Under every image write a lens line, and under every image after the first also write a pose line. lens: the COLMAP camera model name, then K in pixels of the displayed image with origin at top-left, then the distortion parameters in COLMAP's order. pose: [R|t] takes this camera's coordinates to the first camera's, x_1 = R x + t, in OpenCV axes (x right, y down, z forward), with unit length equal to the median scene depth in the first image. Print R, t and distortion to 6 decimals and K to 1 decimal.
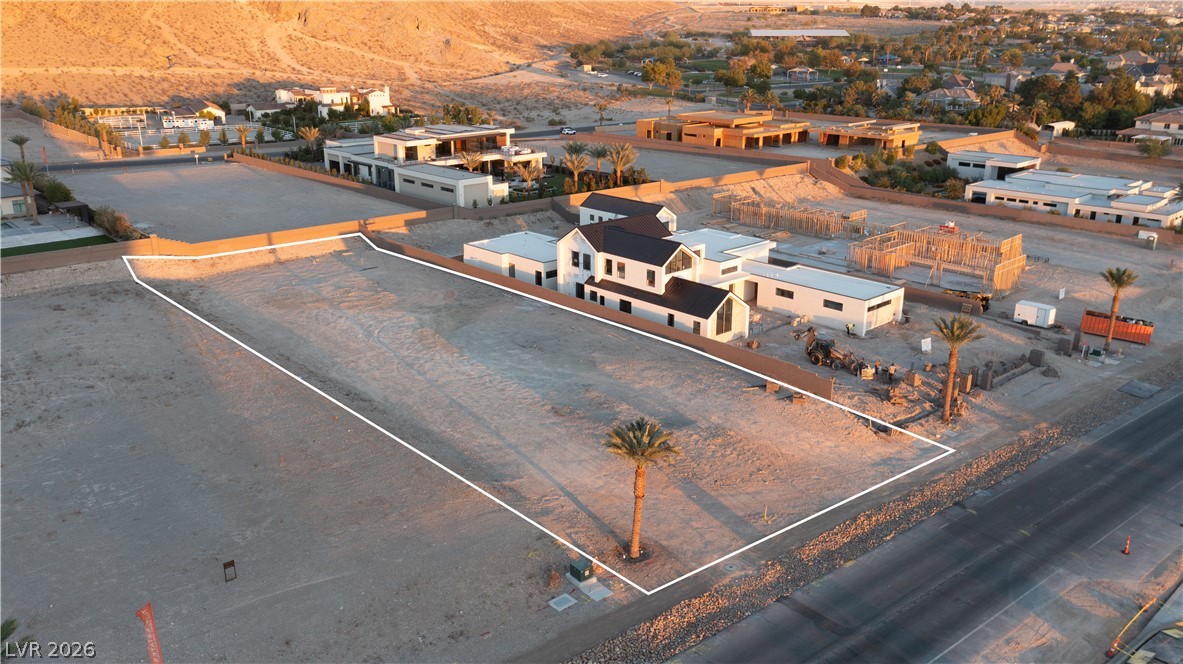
lens RADIAL K [[918.9, 0, 586.8], [0, 918.9, 333.4], [0, 0, 1]] dist [0.003884, 0.004860]
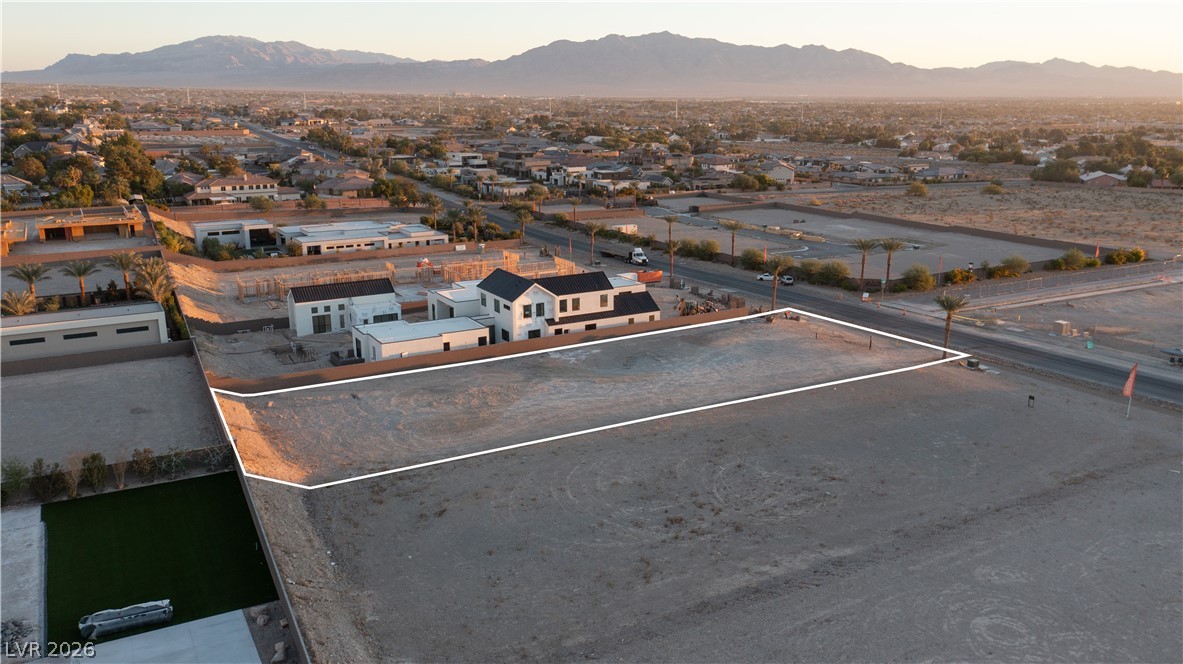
lens RADIAL K [[918.9, 0, 586.8], [0, 918.9, 333.4], [0, 0, 1]] dist [0.003884, 0.004860]
pose [[0.221367, -0.242335, 0.944601, -1.163996], [0.315255, 0.934405, 0.165839, -0.235764], [-0.922828, 0.261078, 0.283244, 0.630667]]
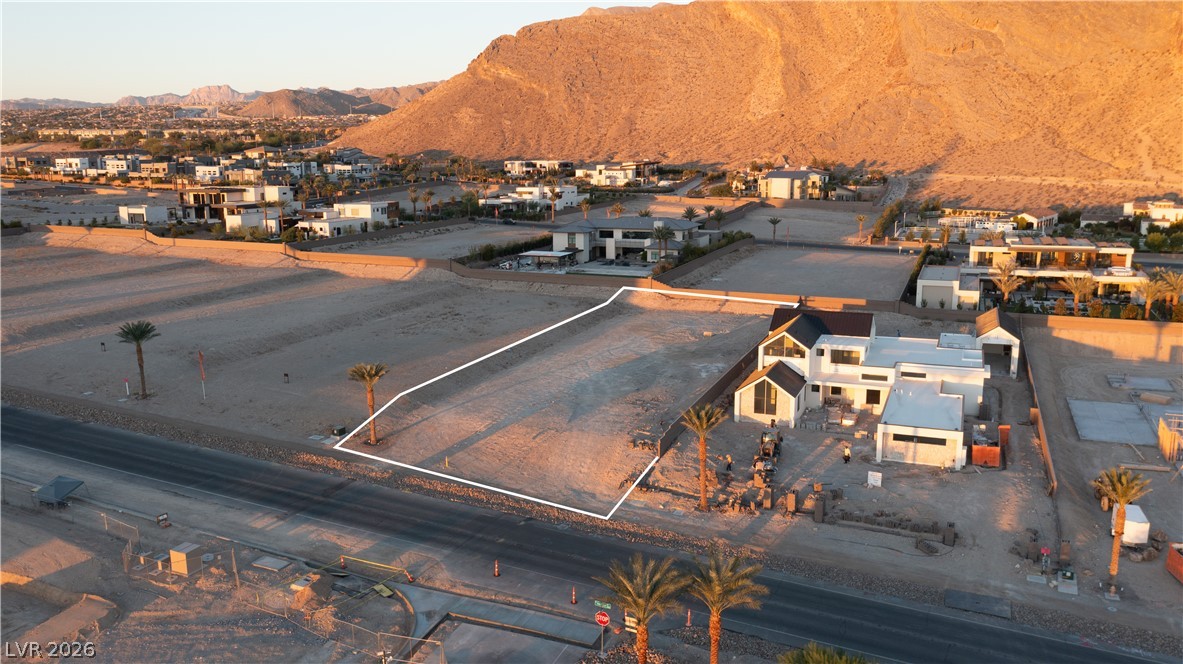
lens RADIAL K [[918.9, 0, 586.8], [0, 918.9, 333.4], [0, 0, 1]] dist [0.003884, 0.004860]
pose [[0.423492, 0.178368, -0.888166, 0.930538], [-0.280090, 0.958167, 0.058875, -0.089158], [0.861513, 0.223834, 0.455735, 0.289478]]
